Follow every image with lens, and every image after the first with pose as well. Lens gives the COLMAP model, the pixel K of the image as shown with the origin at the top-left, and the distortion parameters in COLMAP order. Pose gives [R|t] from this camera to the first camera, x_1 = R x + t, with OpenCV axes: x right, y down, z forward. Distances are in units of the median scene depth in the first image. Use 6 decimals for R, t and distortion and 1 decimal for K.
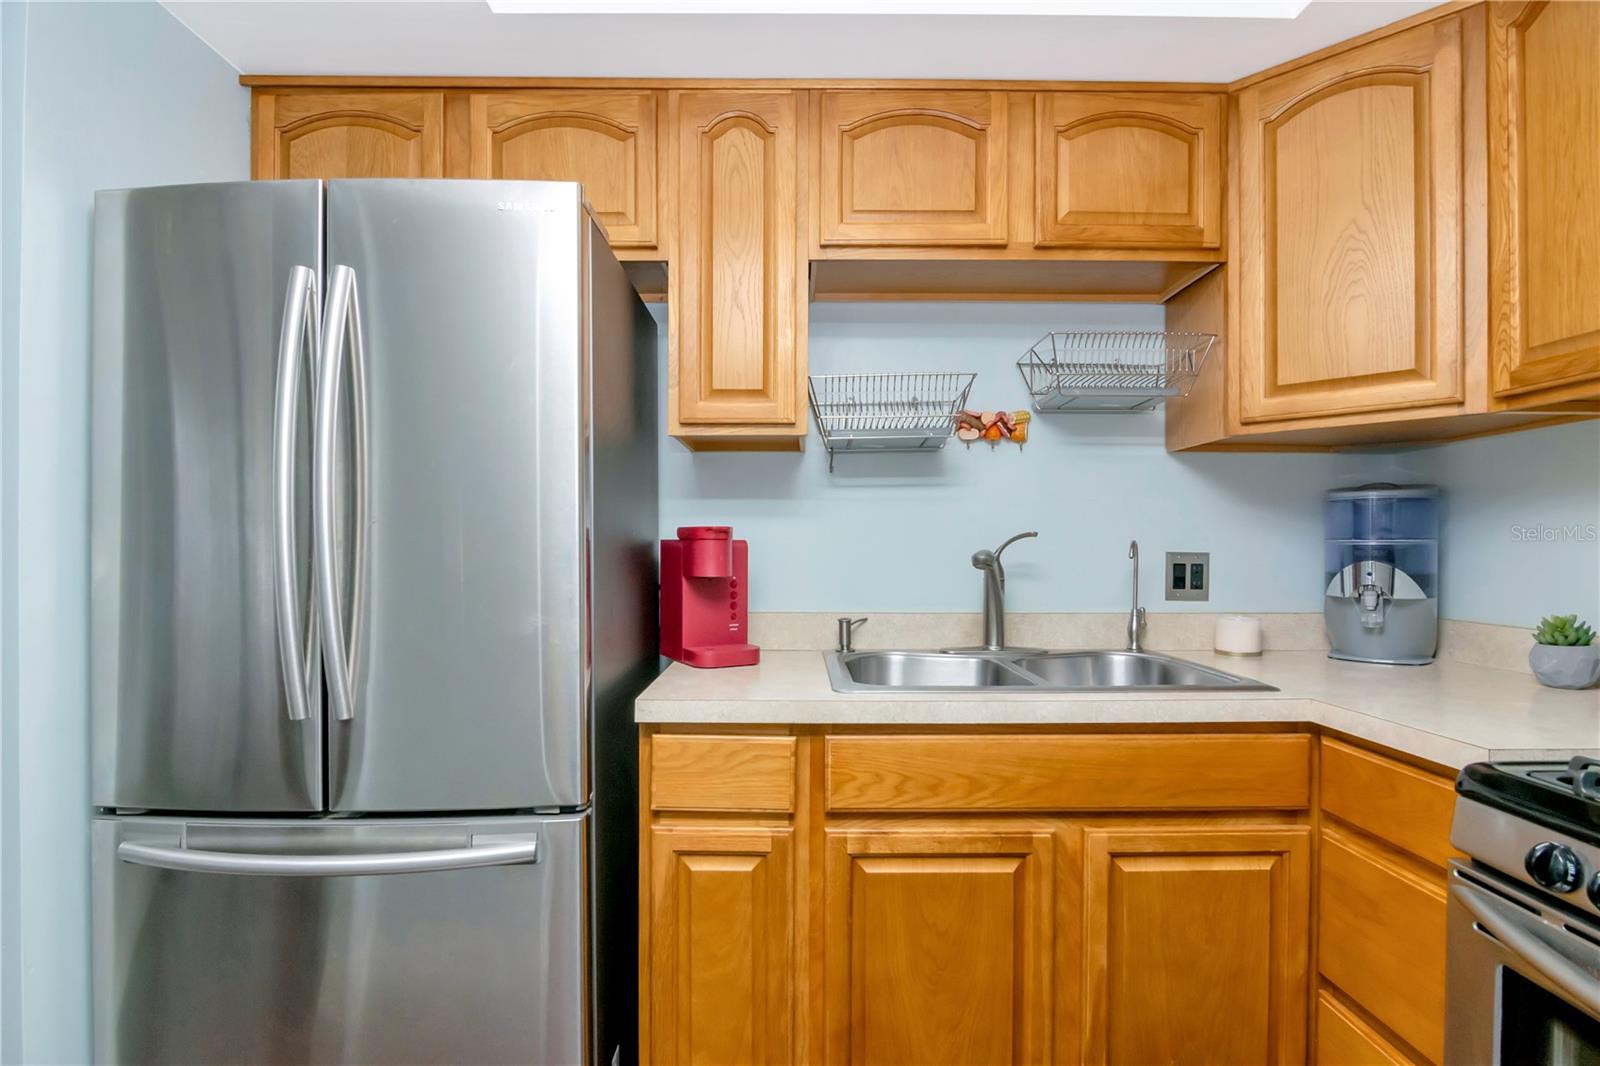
lens RADIAL K [[811.0, 0, 797.0], [0, 811.0, 520.1], [0, 0, 1]] dist [0.000160, -0.000187]
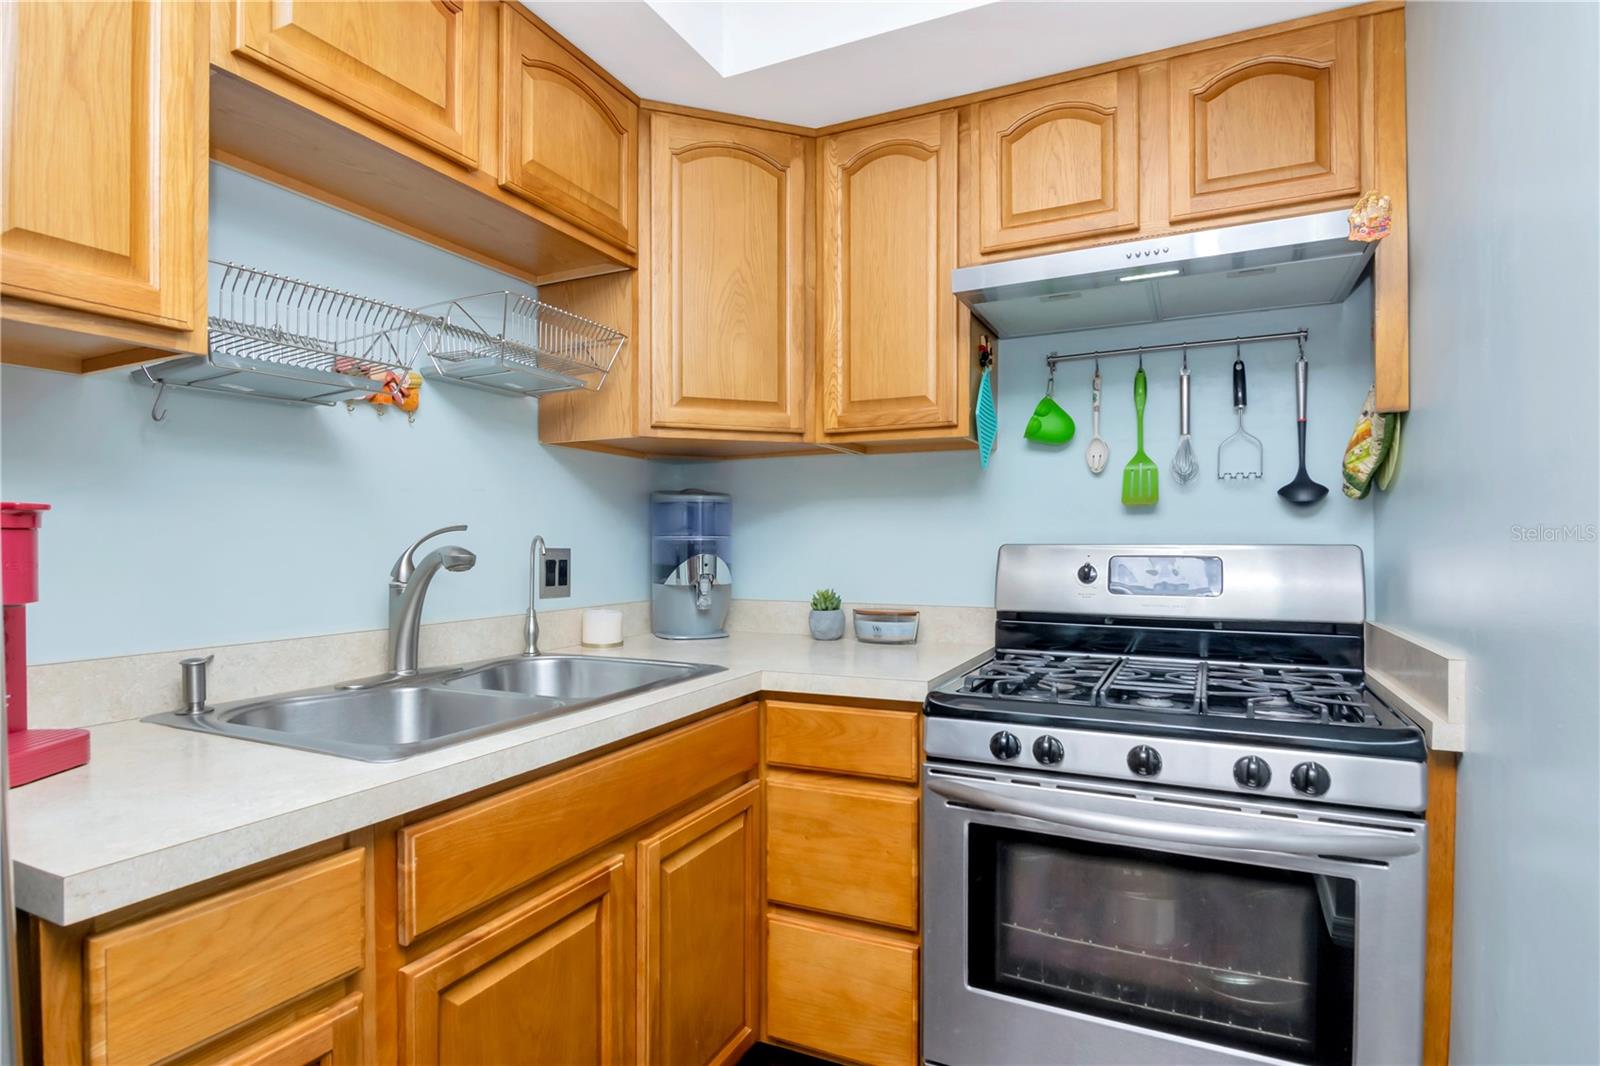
lens RADIAL K [[846.6, 0, 803.7], [0, 846.6, 529.8], [0, 0, 1]] dist [-0.001793, 0.000642]
pose [[0.433444, 0.009452, 0.901131, -0.362140], [-0.025806, 0.999665, 0.001927, 0.008768], [-0.900811, -0.024090, 0.433542, 0.336138]]
